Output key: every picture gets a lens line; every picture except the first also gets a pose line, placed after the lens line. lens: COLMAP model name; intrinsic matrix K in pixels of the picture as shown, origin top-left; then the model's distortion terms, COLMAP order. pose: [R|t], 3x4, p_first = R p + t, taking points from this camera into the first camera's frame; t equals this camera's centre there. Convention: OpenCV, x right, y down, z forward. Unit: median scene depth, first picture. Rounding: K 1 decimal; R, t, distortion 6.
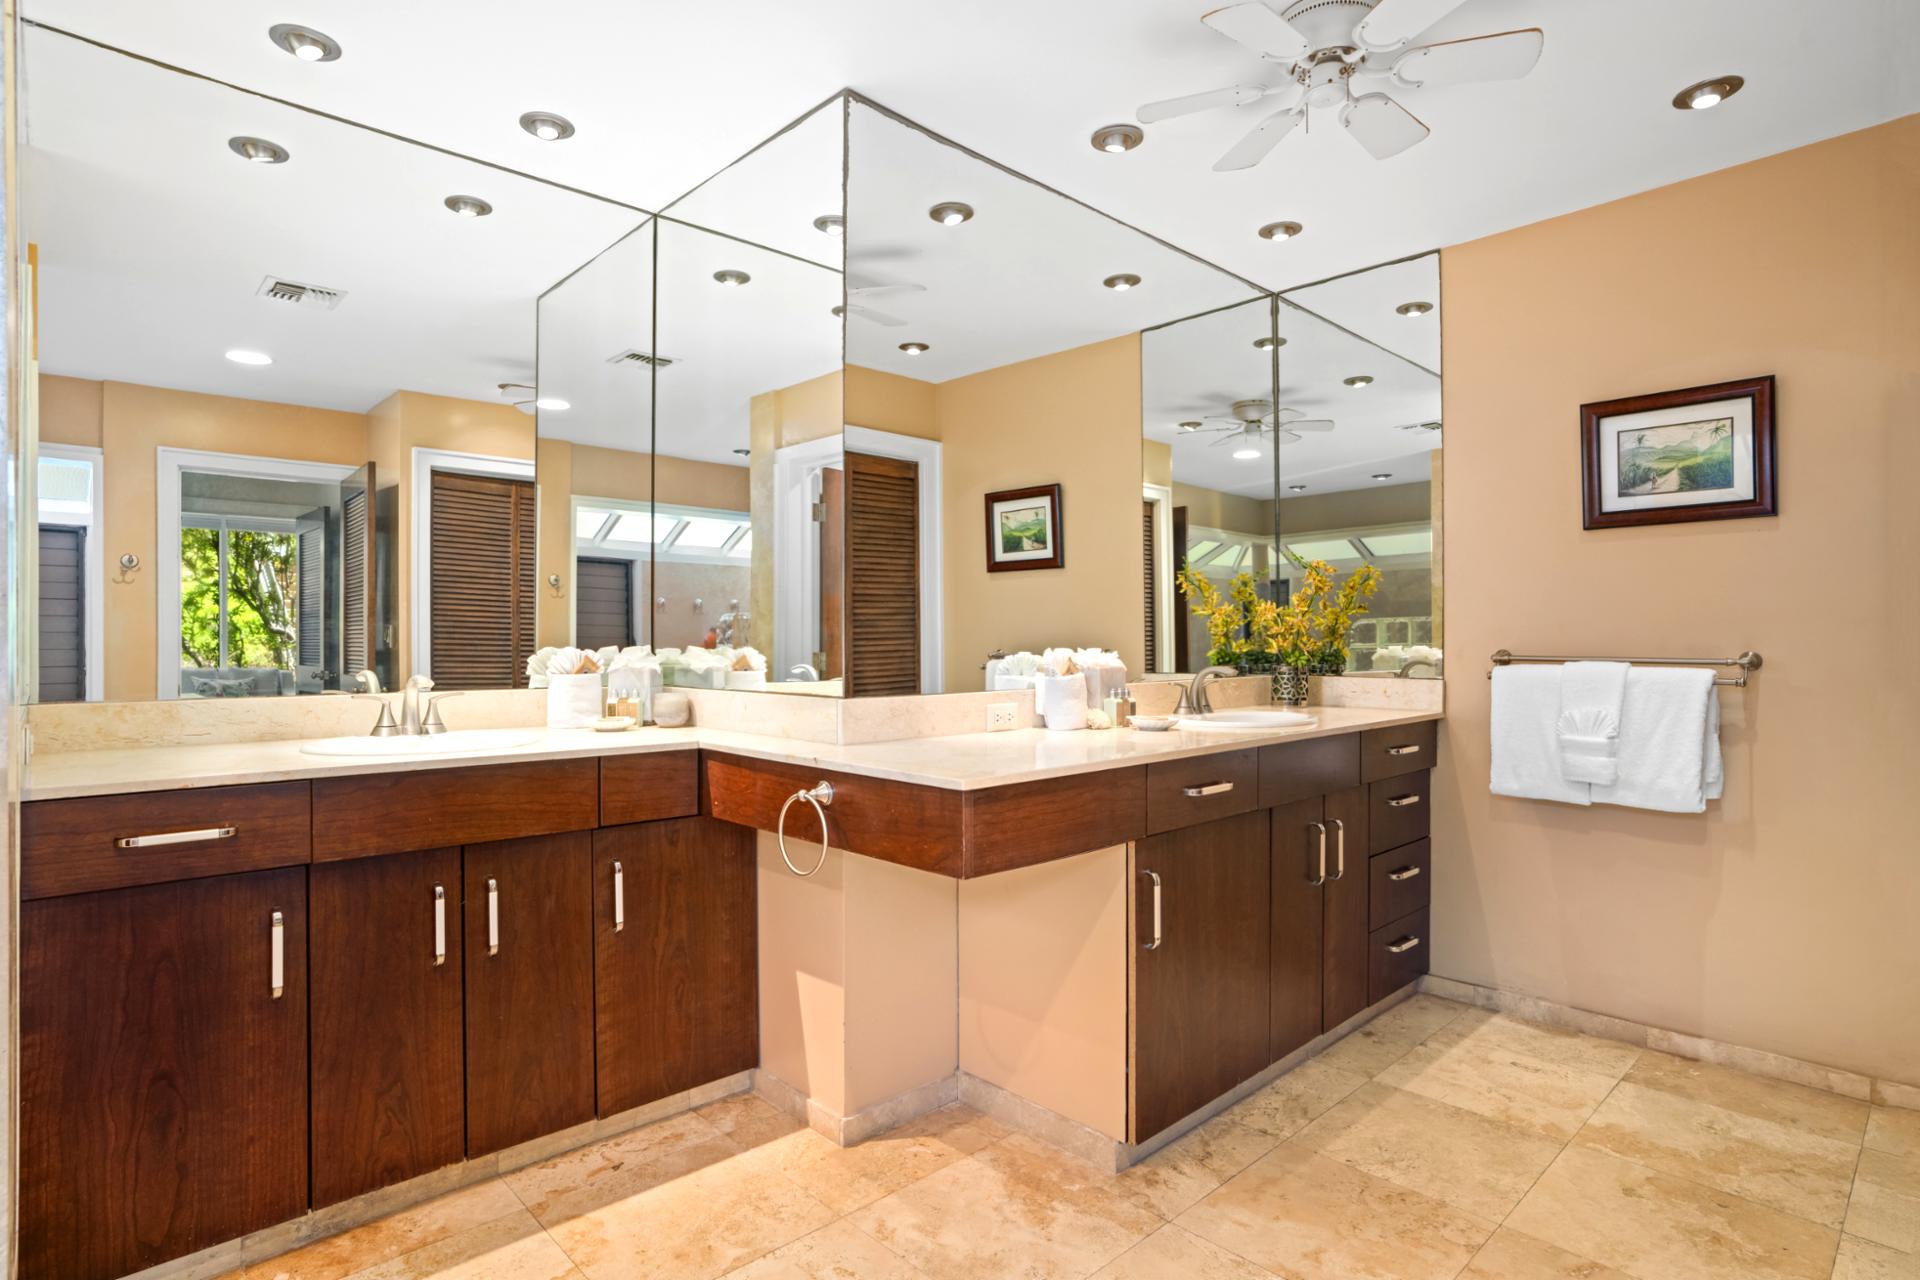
lens RADIAL K [[975.0, 0, 964.2], [0, 975.0, 638.1], [0, 0, 1]] dist [-0.029862, 0.001181]
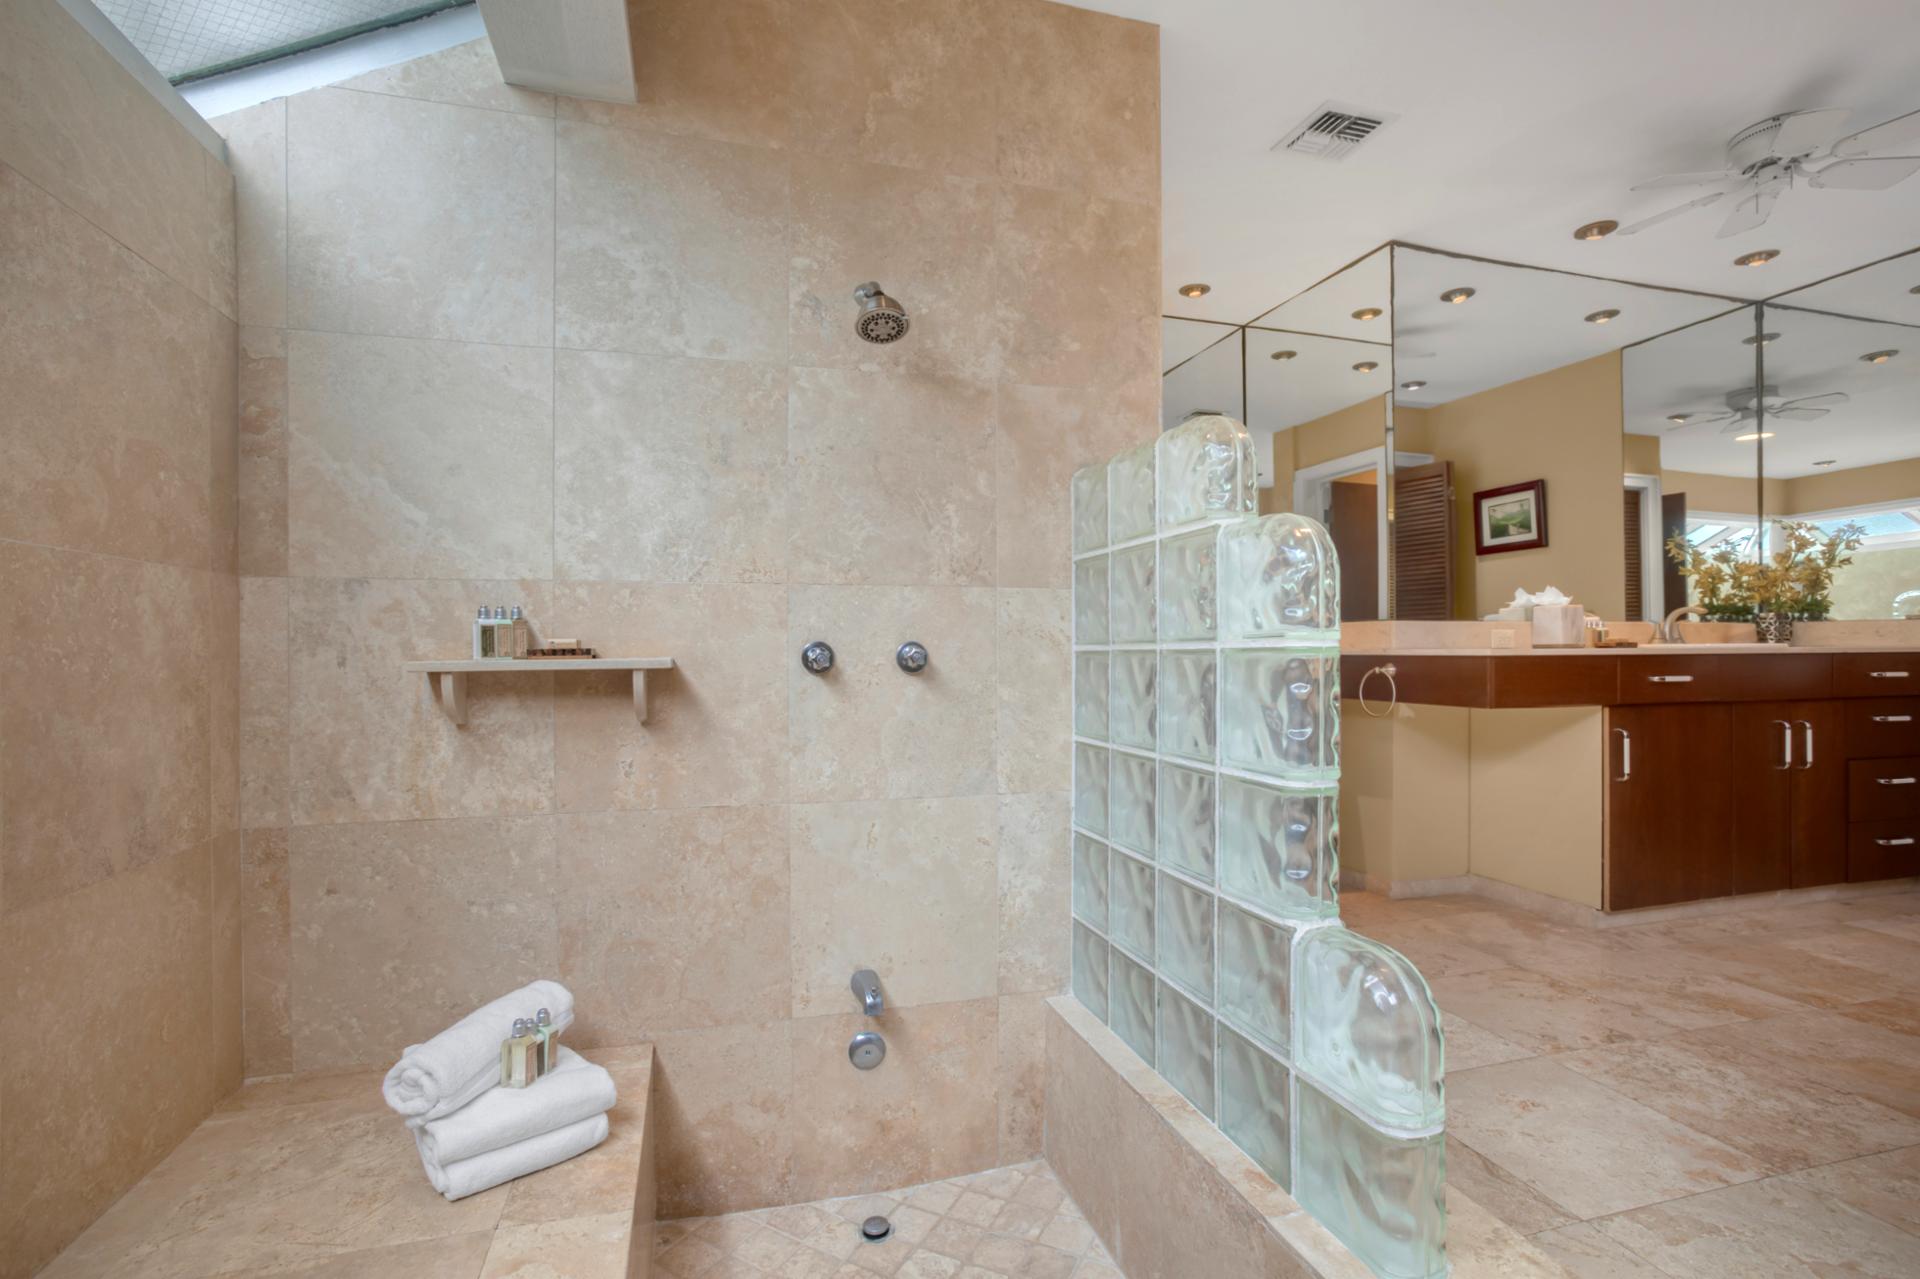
lens RADIAL K [[897.2, 0, 964.8], [0, 897.2, 655.8], [0, 0, 1]] dist [-0.061022, 0.035844]
pose [[0.889414, 0.000460, -0.457102, -0.083132], [0.001958, 0.999986, 0.004815, 0.107584], [0.457098, -0.005178, 0.889401, -0.605831]]
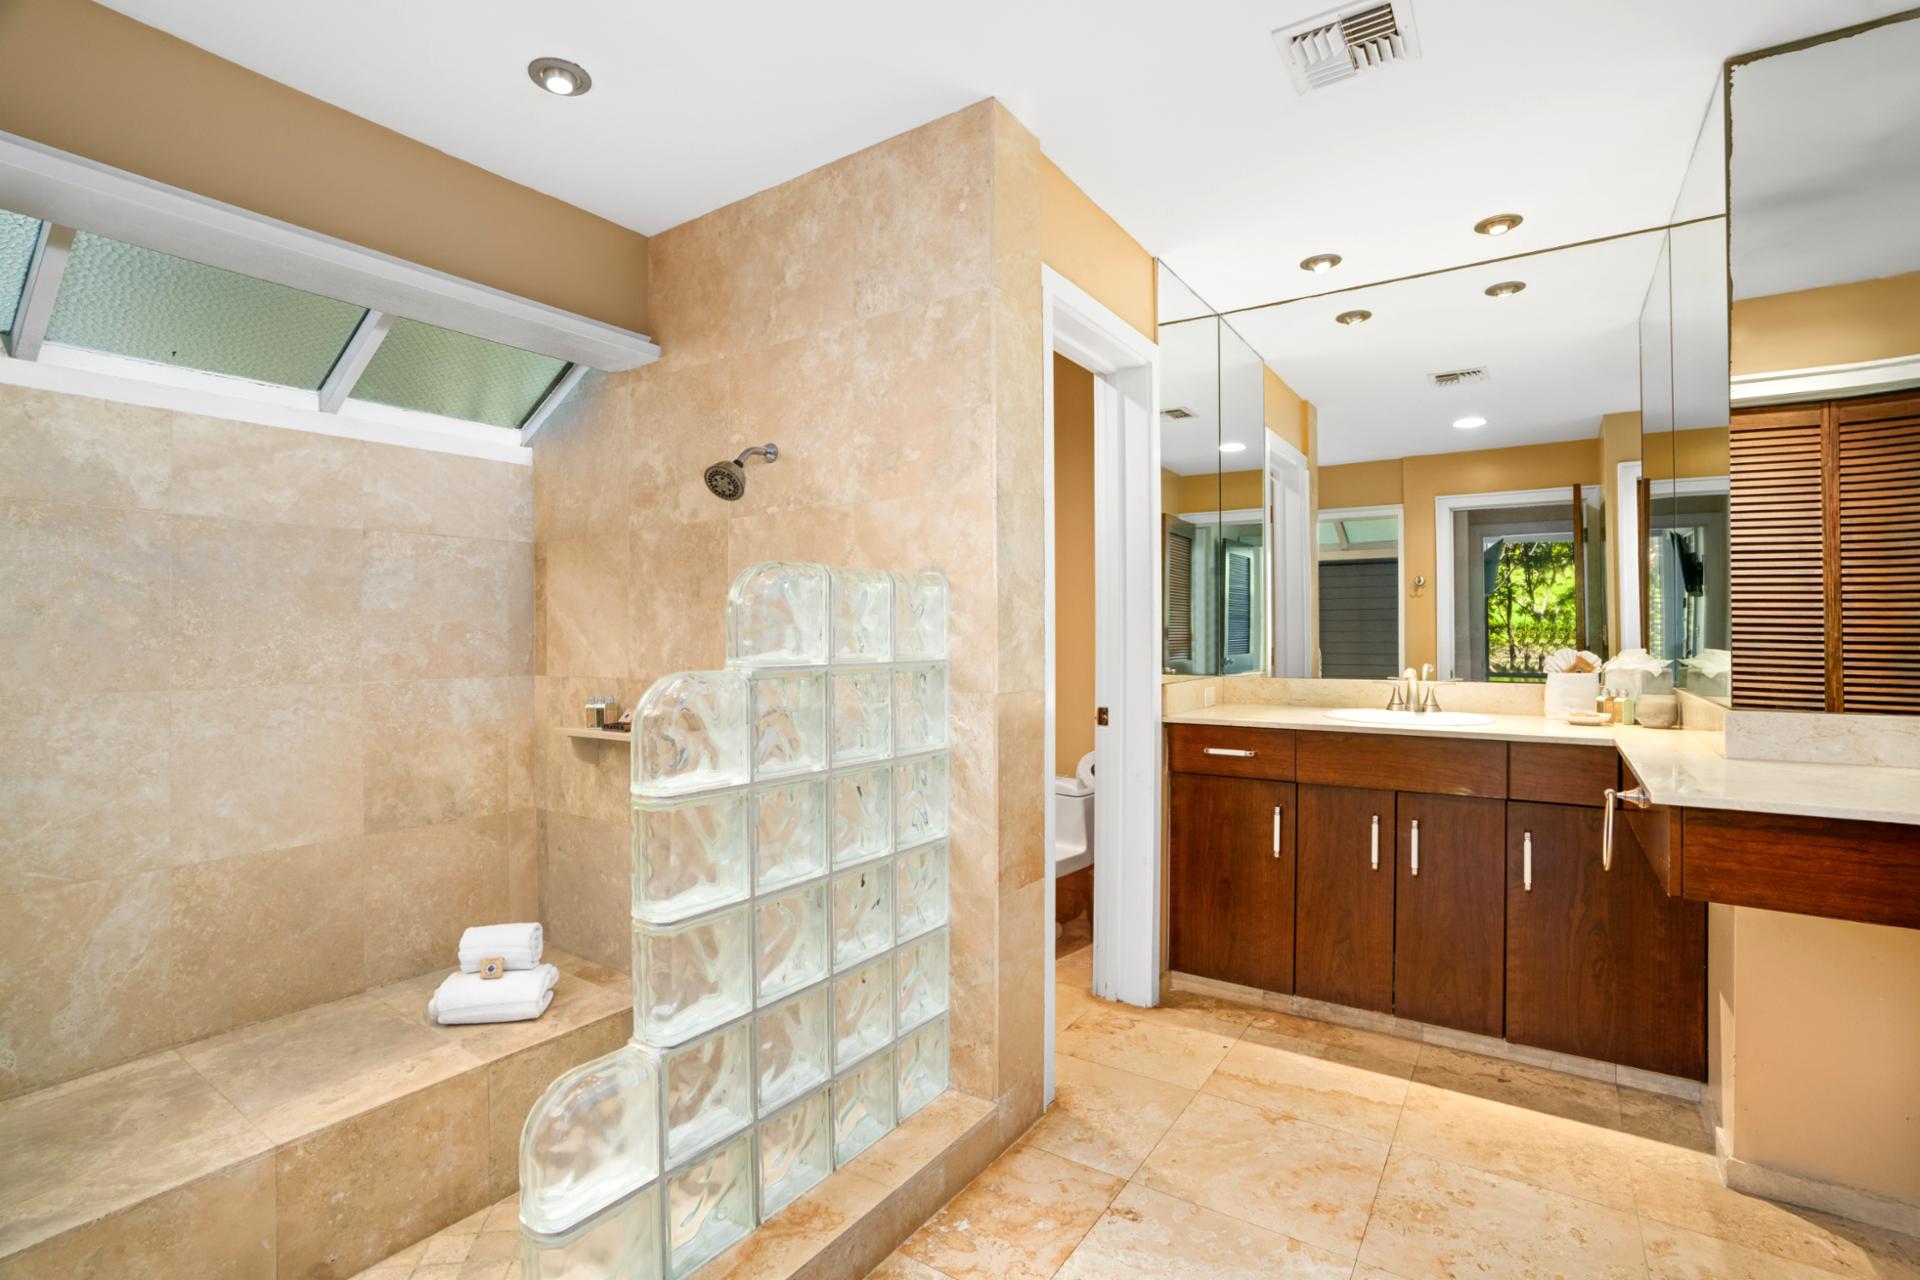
lens RADIAL K [[883.5, 0, 950.5], [0, 883.5, 622.4], [0, 0, 1]] dist [-0.071002, 0.016539]
pose [[0.209400, -0.012042, -0.977756, 0.511296], [0.004370, 0.999926, -0.011379, -0.016286], [0.977820, -0.001890, 0.209437, 0.094369]]
